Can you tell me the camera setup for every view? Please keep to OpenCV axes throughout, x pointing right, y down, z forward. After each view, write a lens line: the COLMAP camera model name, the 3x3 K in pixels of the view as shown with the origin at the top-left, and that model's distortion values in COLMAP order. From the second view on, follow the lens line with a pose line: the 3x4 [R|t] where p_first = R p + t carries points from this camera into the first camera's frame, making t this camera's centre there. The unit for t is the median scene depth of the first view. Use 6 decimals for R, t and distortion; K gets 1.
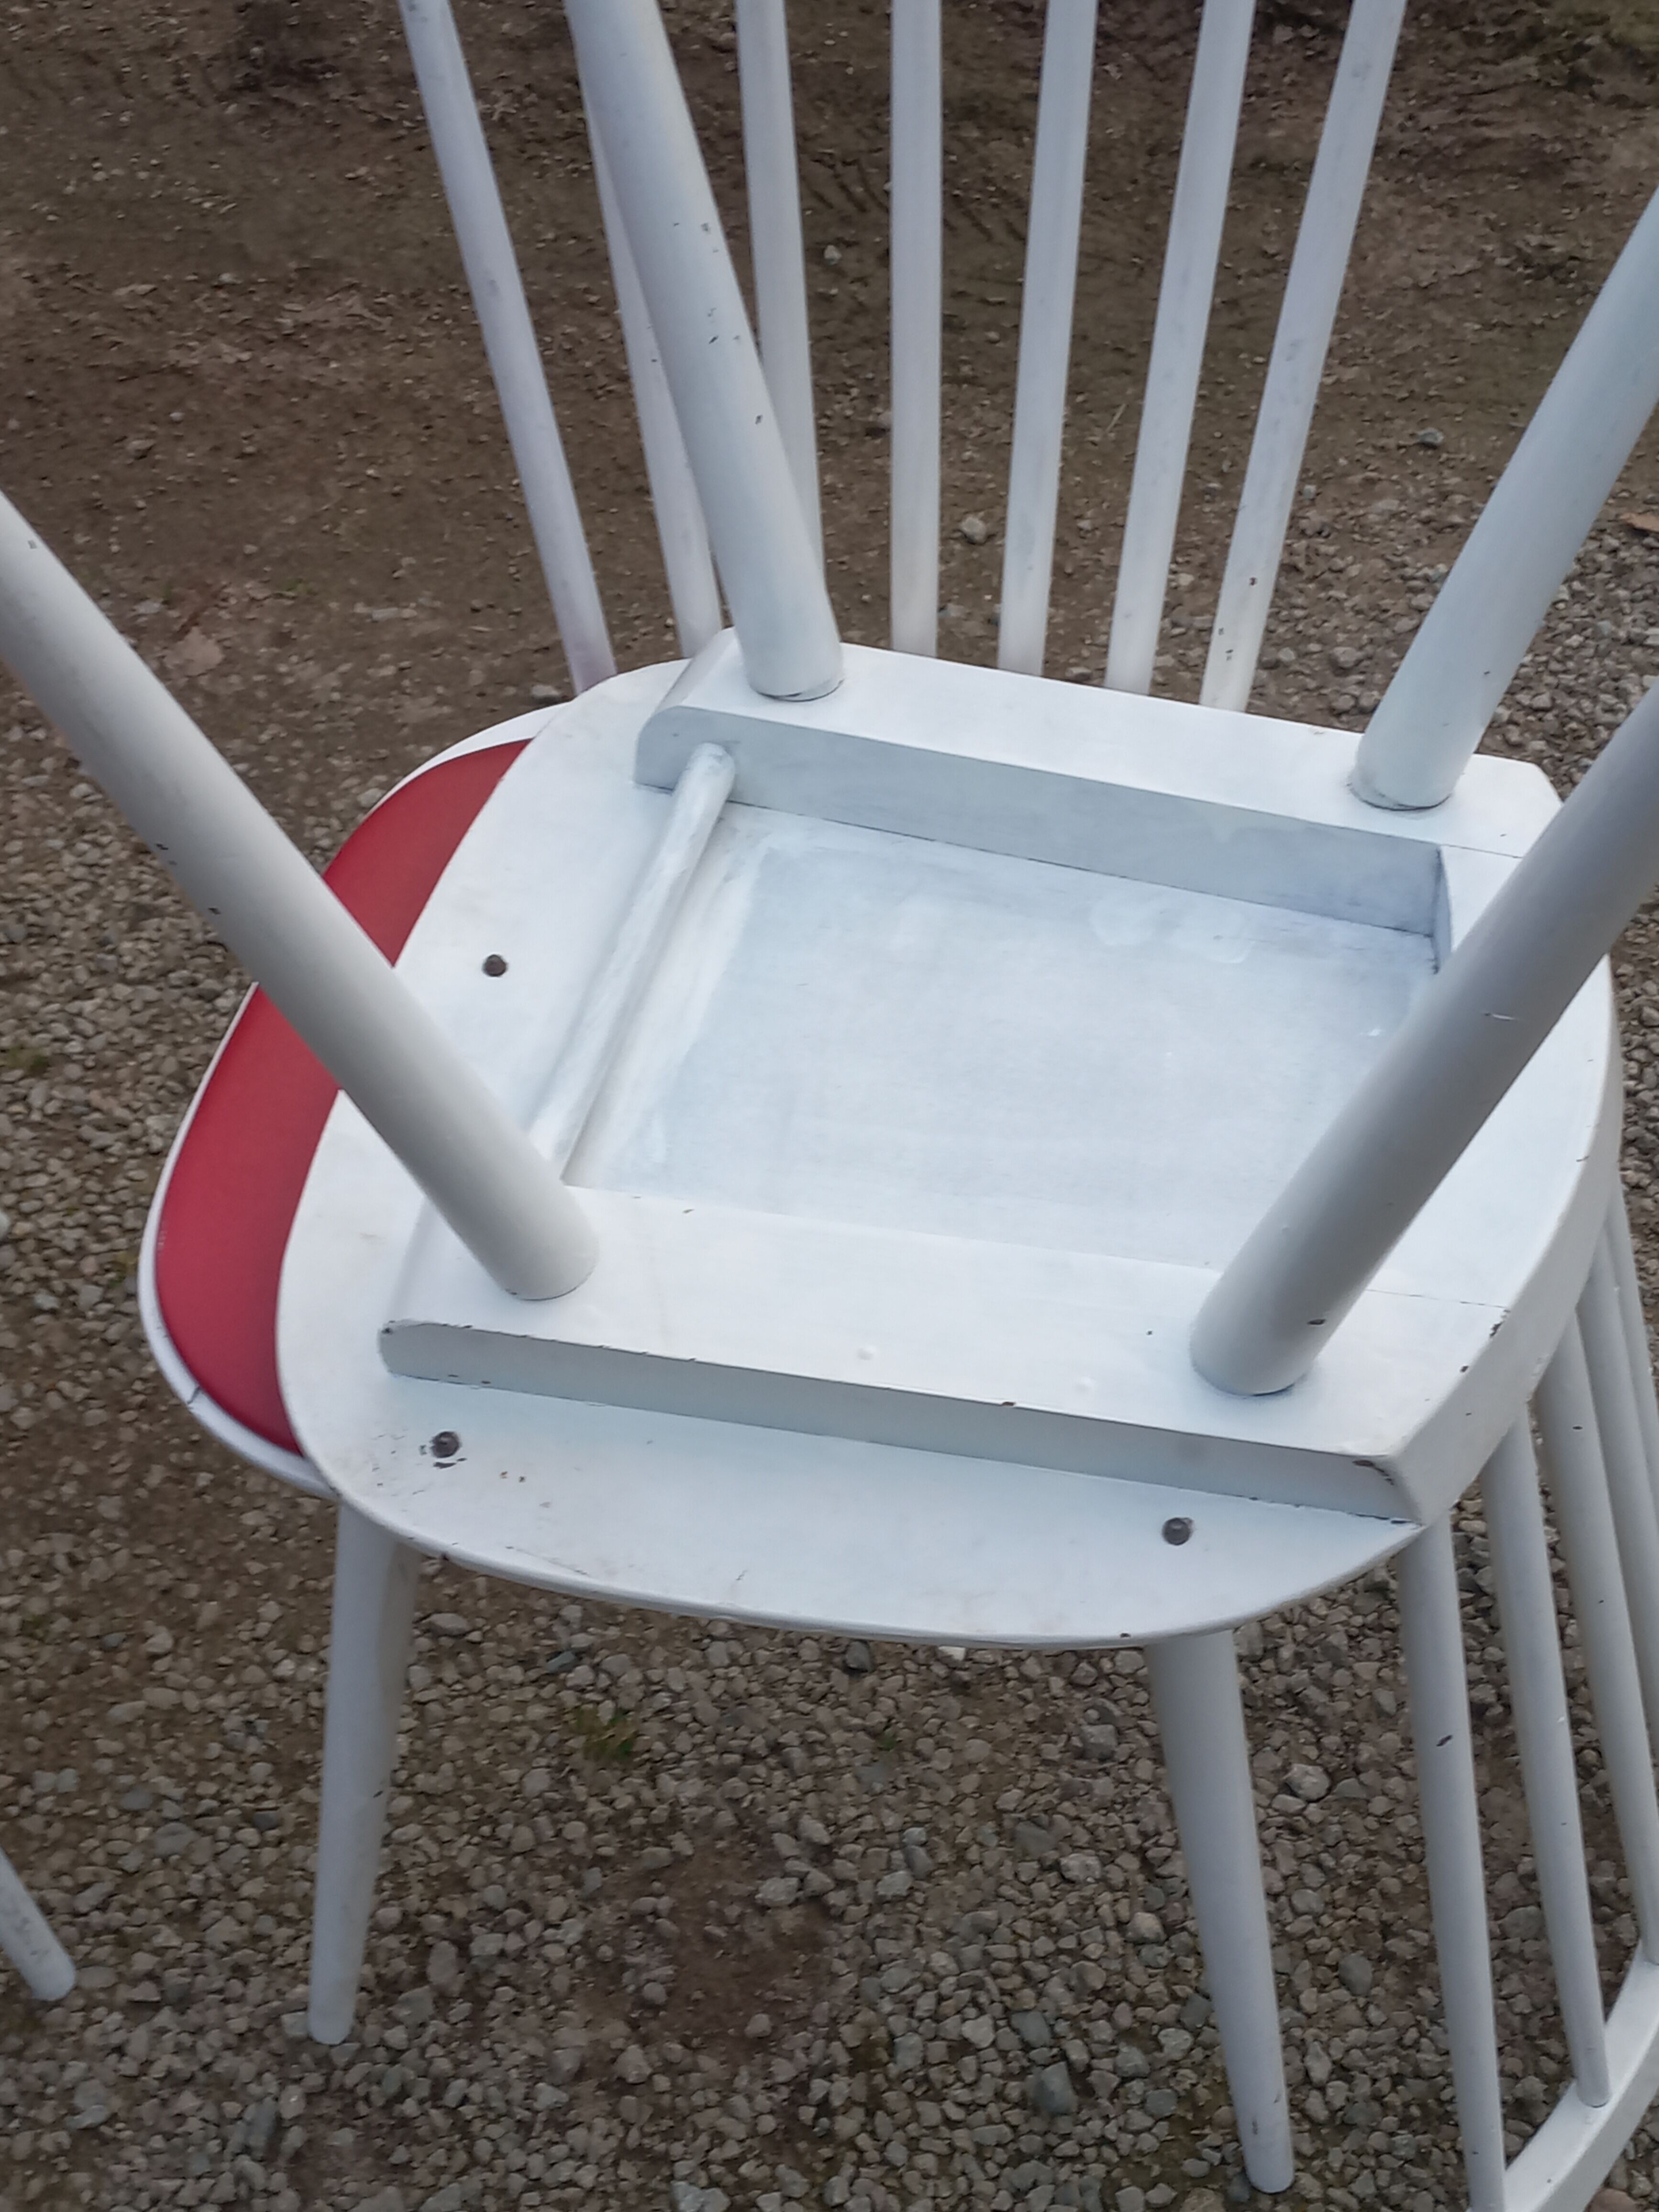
lens RADIAL K [[3165.3, 0, 835.0], [0, 3165.3, 1085.9], [0, 0, 1]] dist [0.077338, 0.000000]
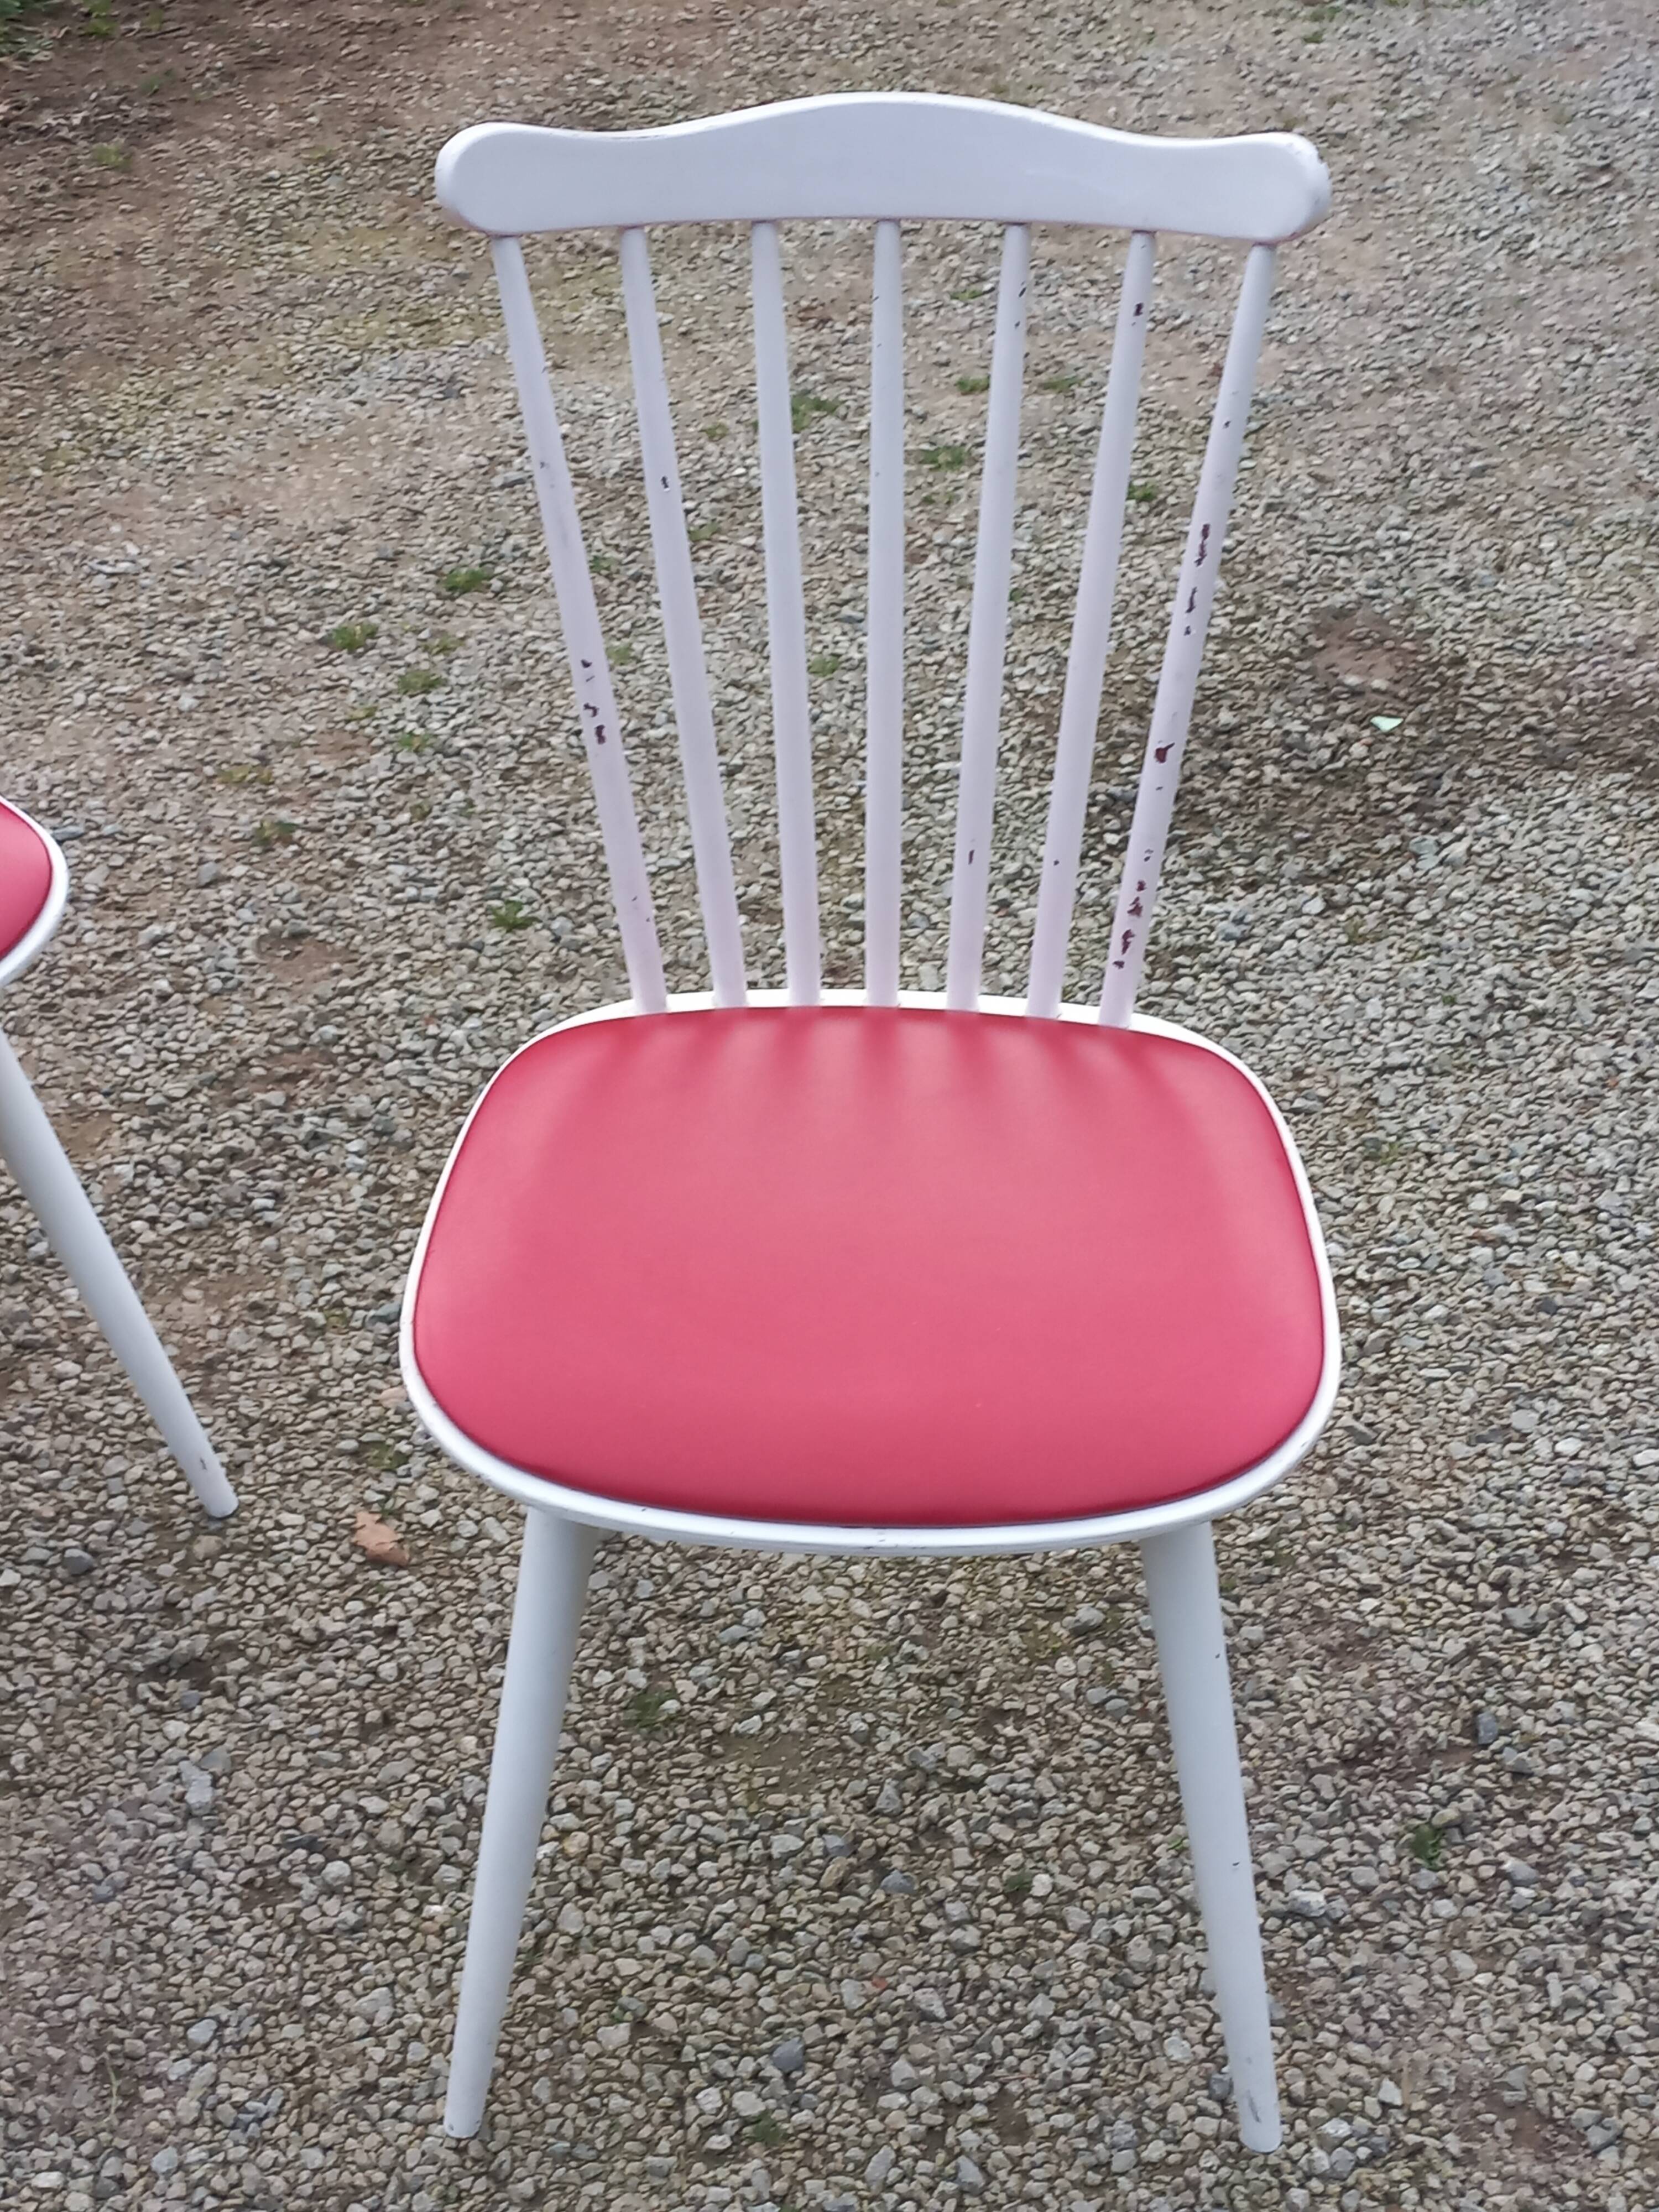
lens RADIAL K [[3141.6, 0, 830.7], [0, 3141.6, 1119.3], [0, 0, 1]] dist [0.083131, 0.000000]
pose [[0.593064, -0.441739, 0.673158, -0.555298], [0.601522, 0.798835, -0.005740, 0.335464], [-0.535207, 0.408324, 0.739476, -0.303091]]
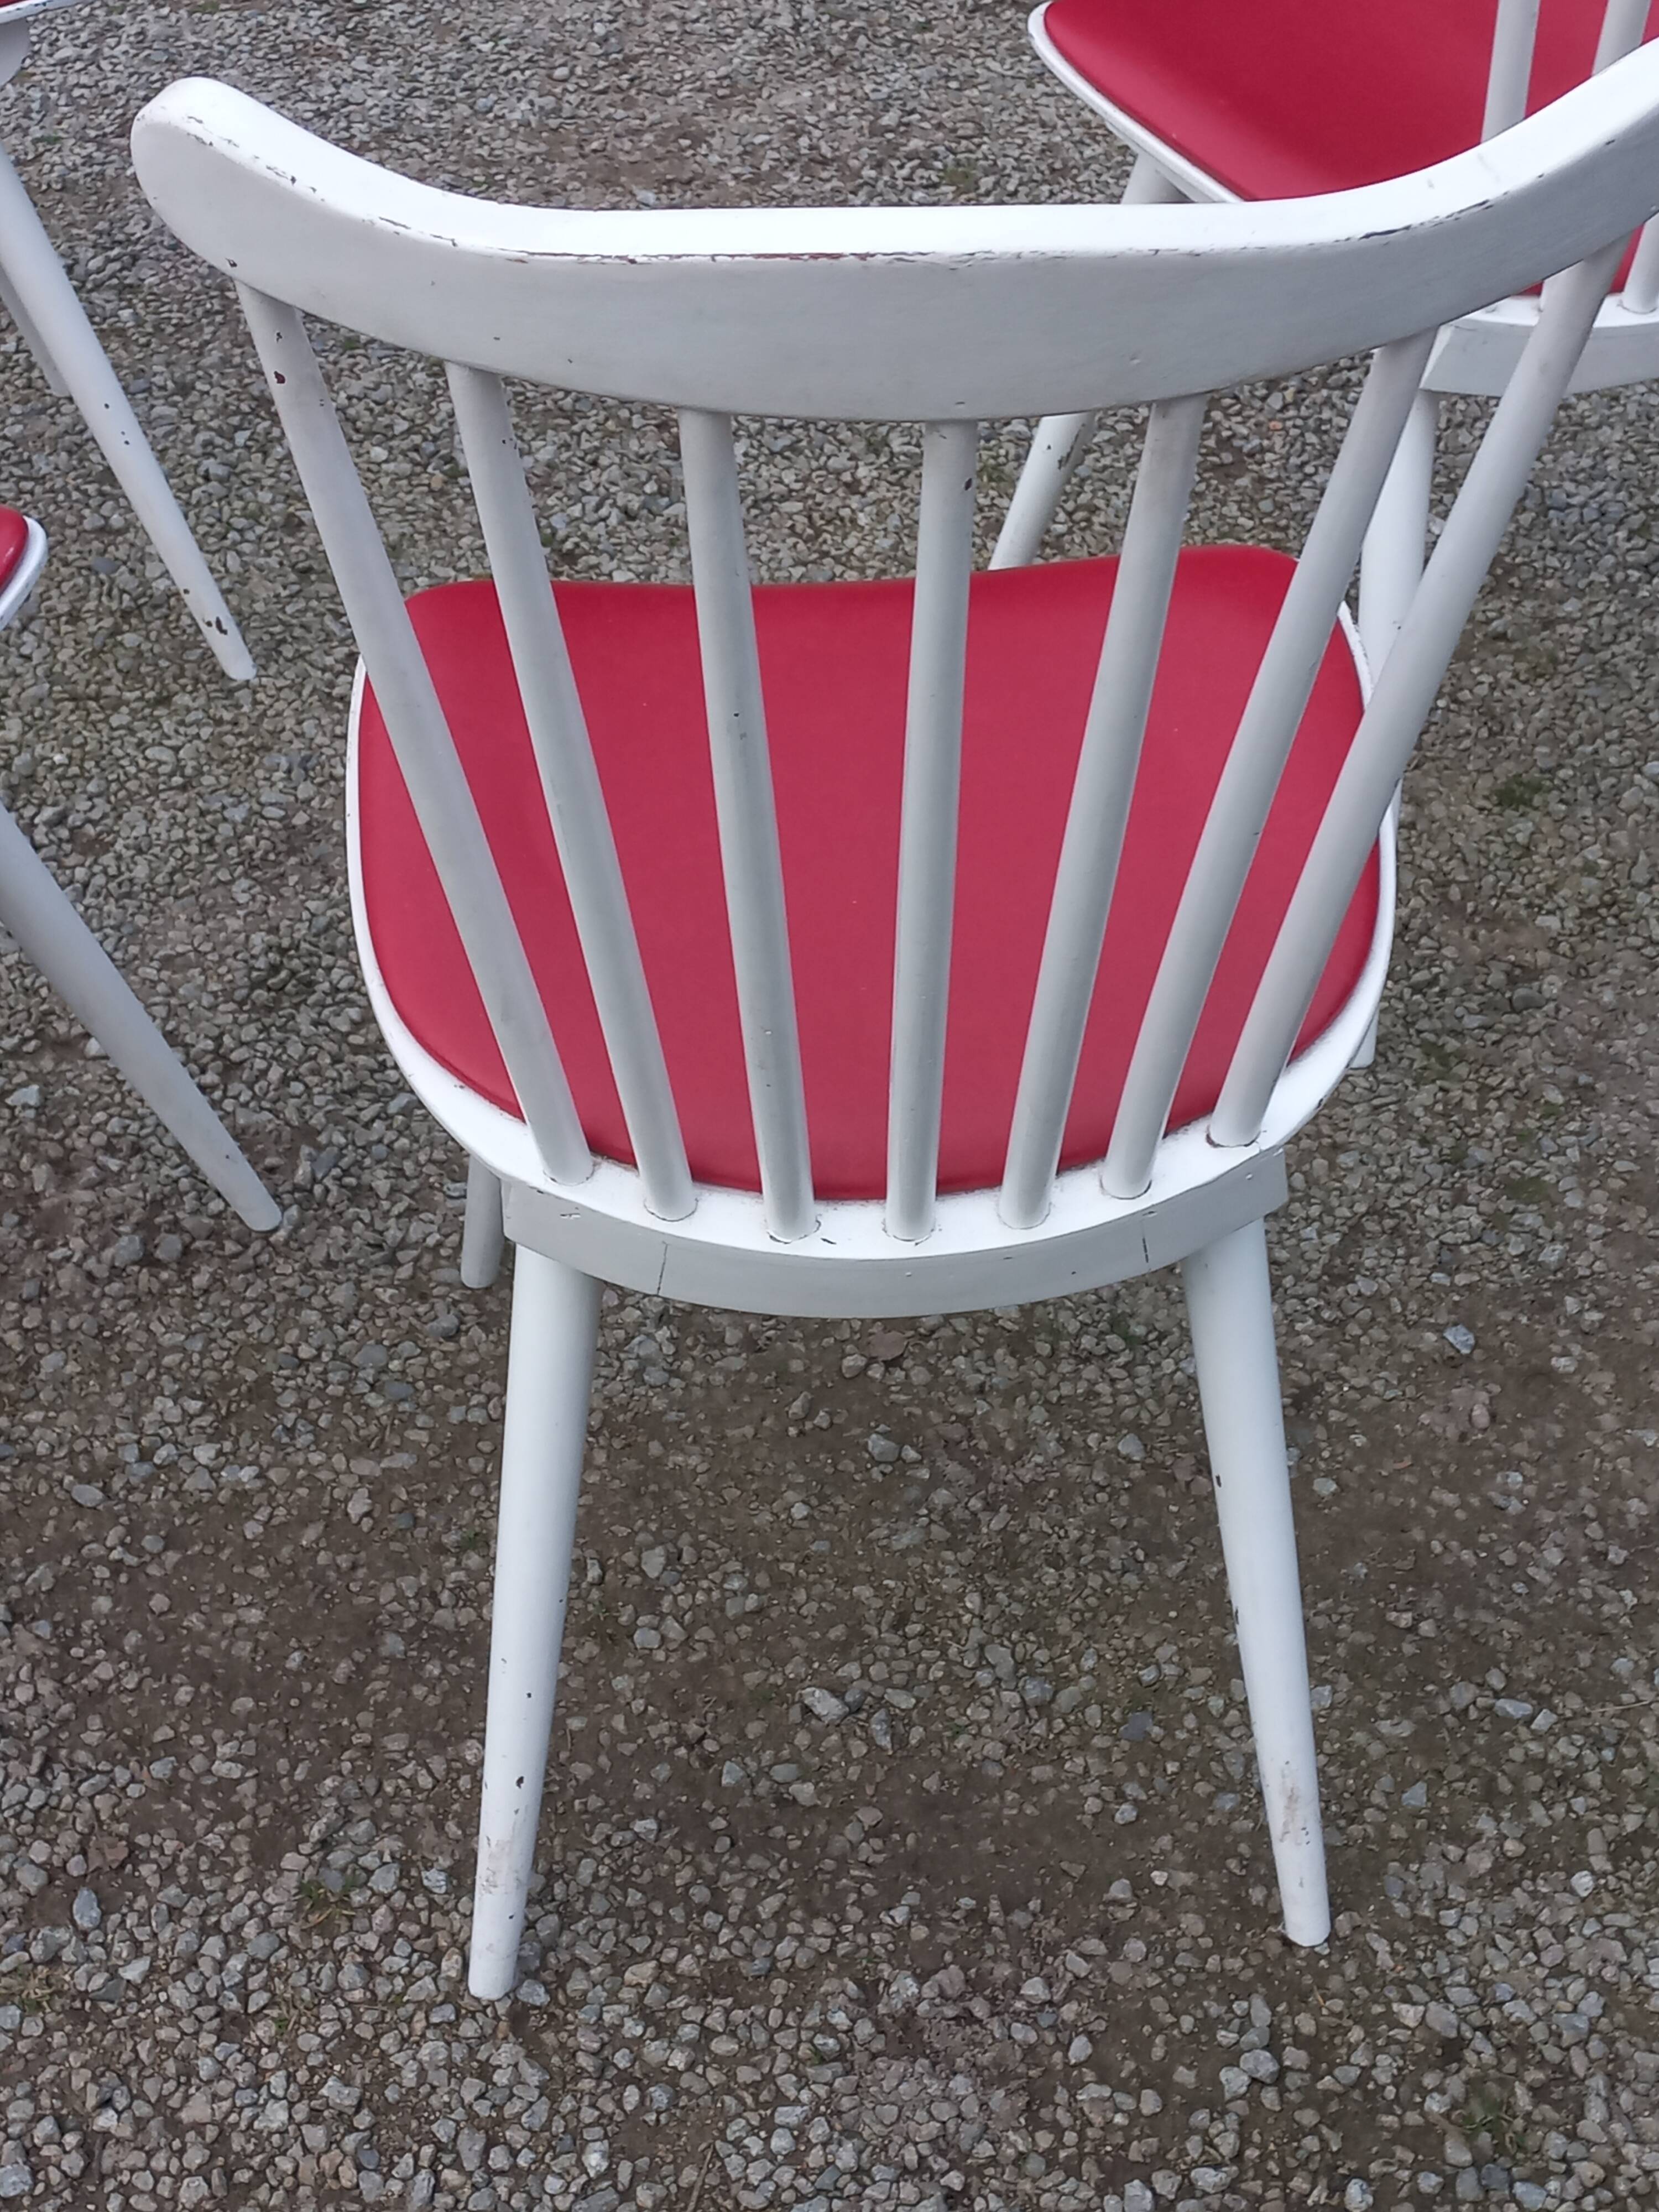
lens RADIAL K [[3141.6, 0, 835.0], [0, 3141.6, 1123.3], [0, 0, 1]] dist [0.083131, 0.000000]
pose [[-0.986439, -0.036396, 0.160045, -0.543964], [0.161850, -0.053714, 0.985352, -0.840399], [-0.027266, 0.997893, 0.058877, 0.831783]]
